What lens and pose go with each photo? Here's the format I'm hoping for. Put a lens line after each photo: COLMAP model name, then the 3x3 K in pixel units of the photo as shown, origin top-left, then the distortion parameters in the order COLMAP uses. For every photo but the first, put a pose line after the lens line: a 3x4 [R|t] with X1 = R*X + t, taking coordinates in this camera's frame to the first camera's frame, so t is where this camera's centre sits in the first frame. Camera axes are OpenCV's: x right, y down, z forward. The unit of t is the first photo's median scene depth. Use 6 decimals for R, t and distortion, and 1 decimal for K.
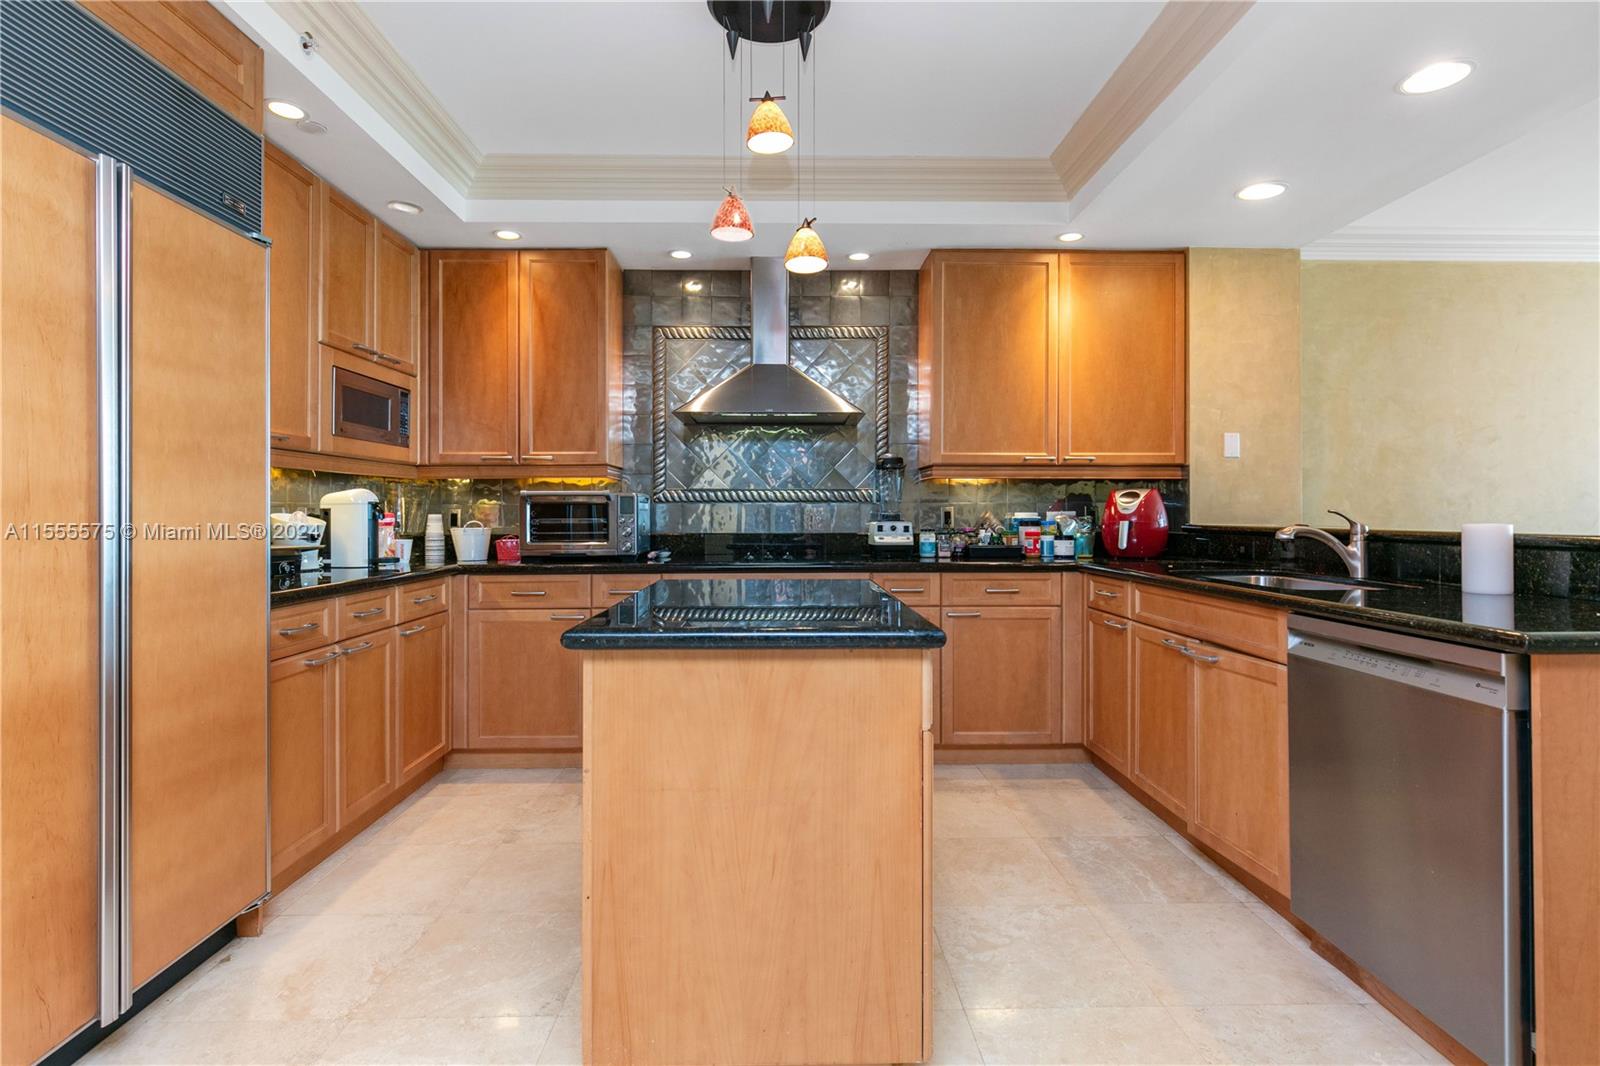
lens RADIAL K [[770.3, 0, 799.7], [0, 770.3, 510.6], [0, 0, 1]] dist [0.003106, -0.001215]
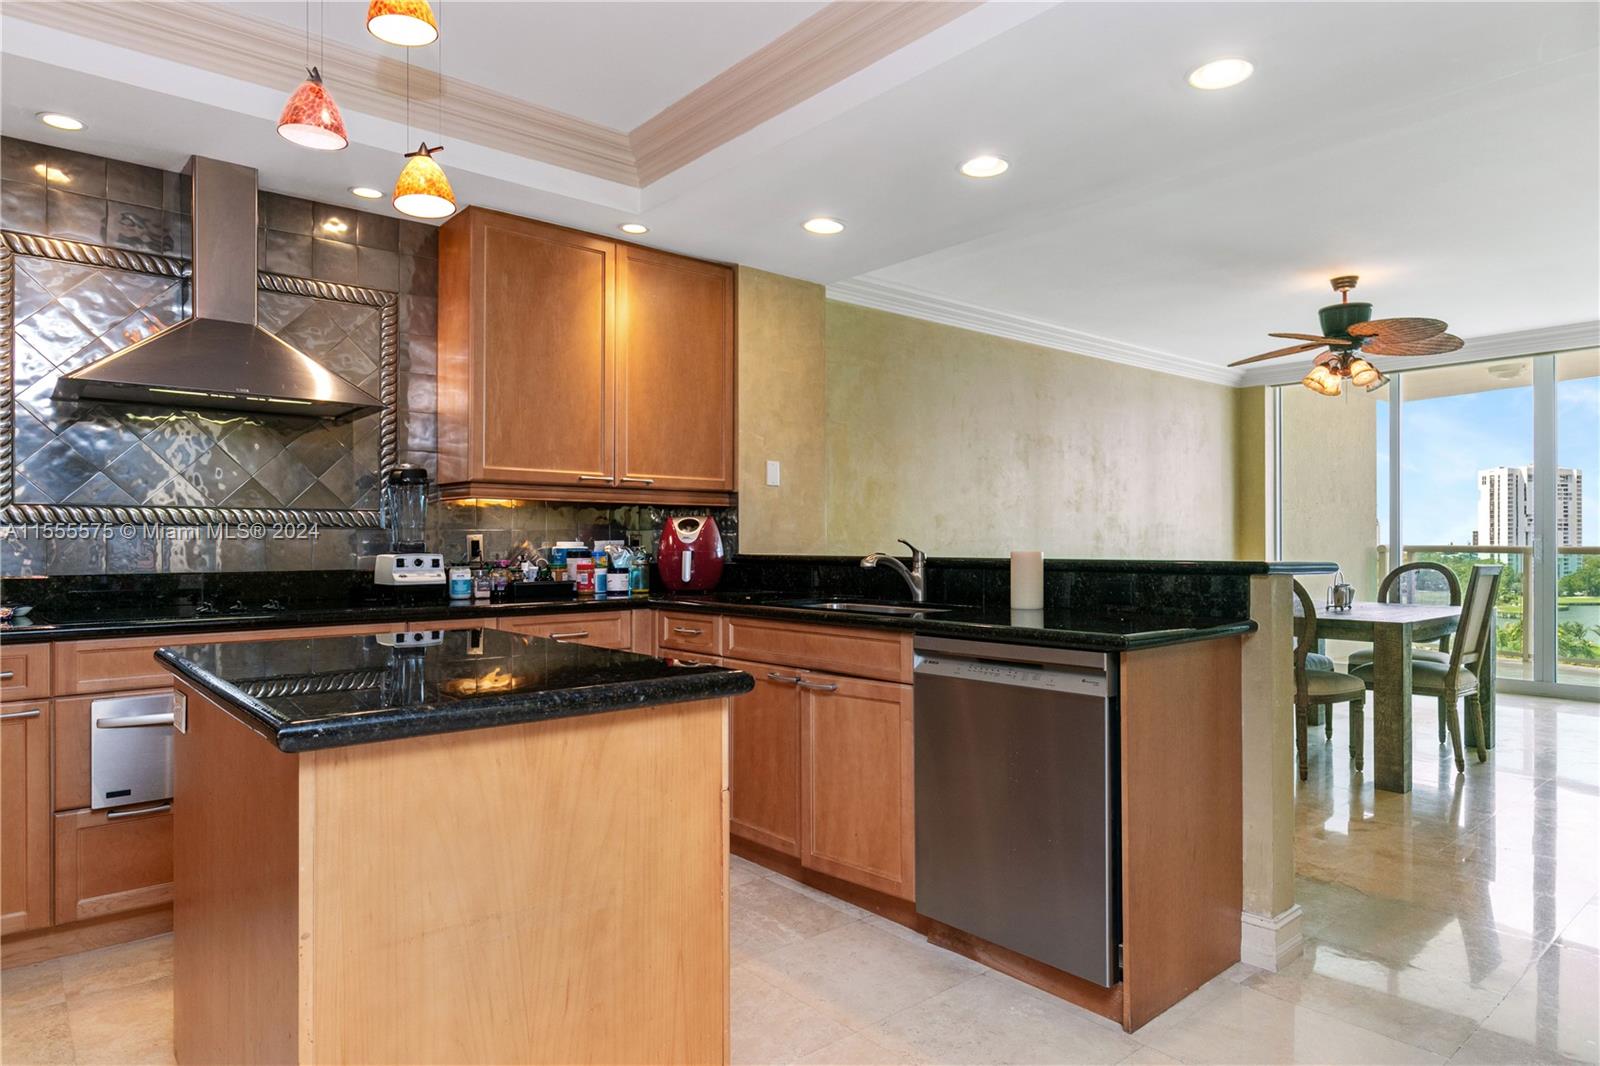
lens RADIAL K [[944.0, 0, 796.0], [0, 944.0, 541.5], [0, 0, 1]] dist [0.003442, -0.000576]
pose [[0.777146, 0.000366, 0.629320, -0.182902], [-0.001678, 0.999997, 0.001491, 0.000384], [-0.629318, -0.002215, 0.777145, 0.046488]]
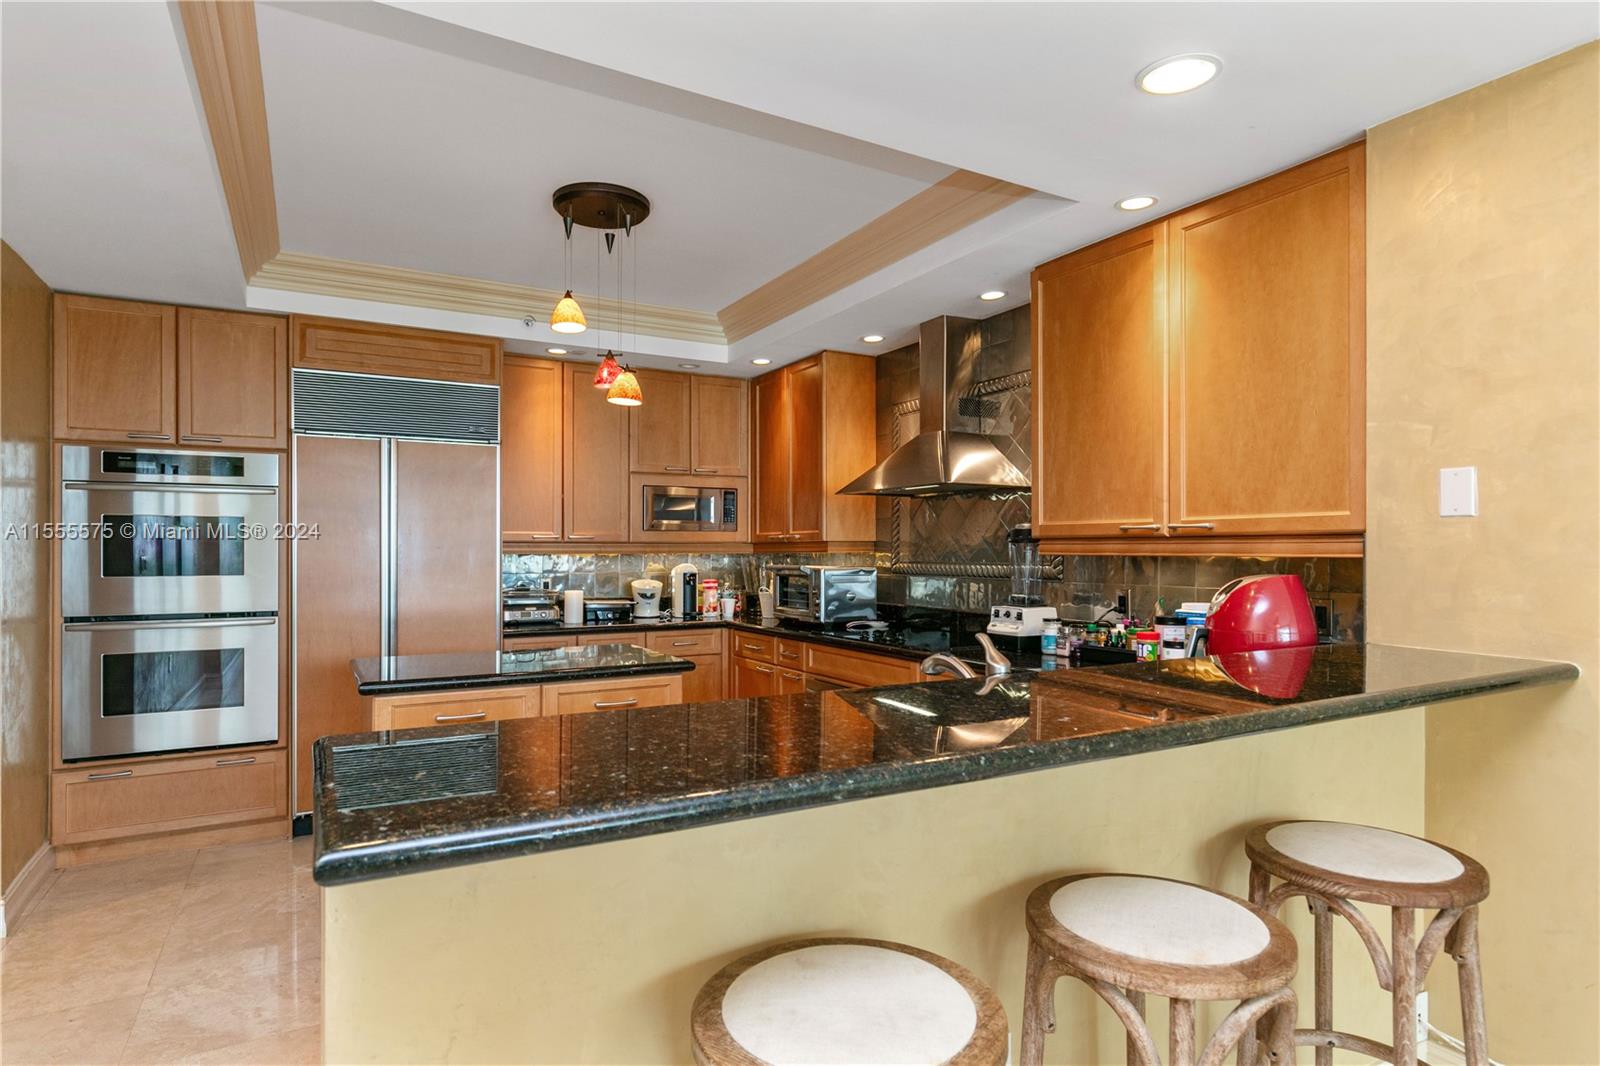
lens RADIAL K [[882.2, 0, 805.8], [0, 882.2, 545.7], [0, 0, 1]] dist [0.002264, 0.000461]
pose [[0.468523, -0.002666, -0.883447, 0.902967], [0.001790, 0.999996, -0.002068, -0.052055], [0.883449, -0.000612, 0.468526, 0.378337]]
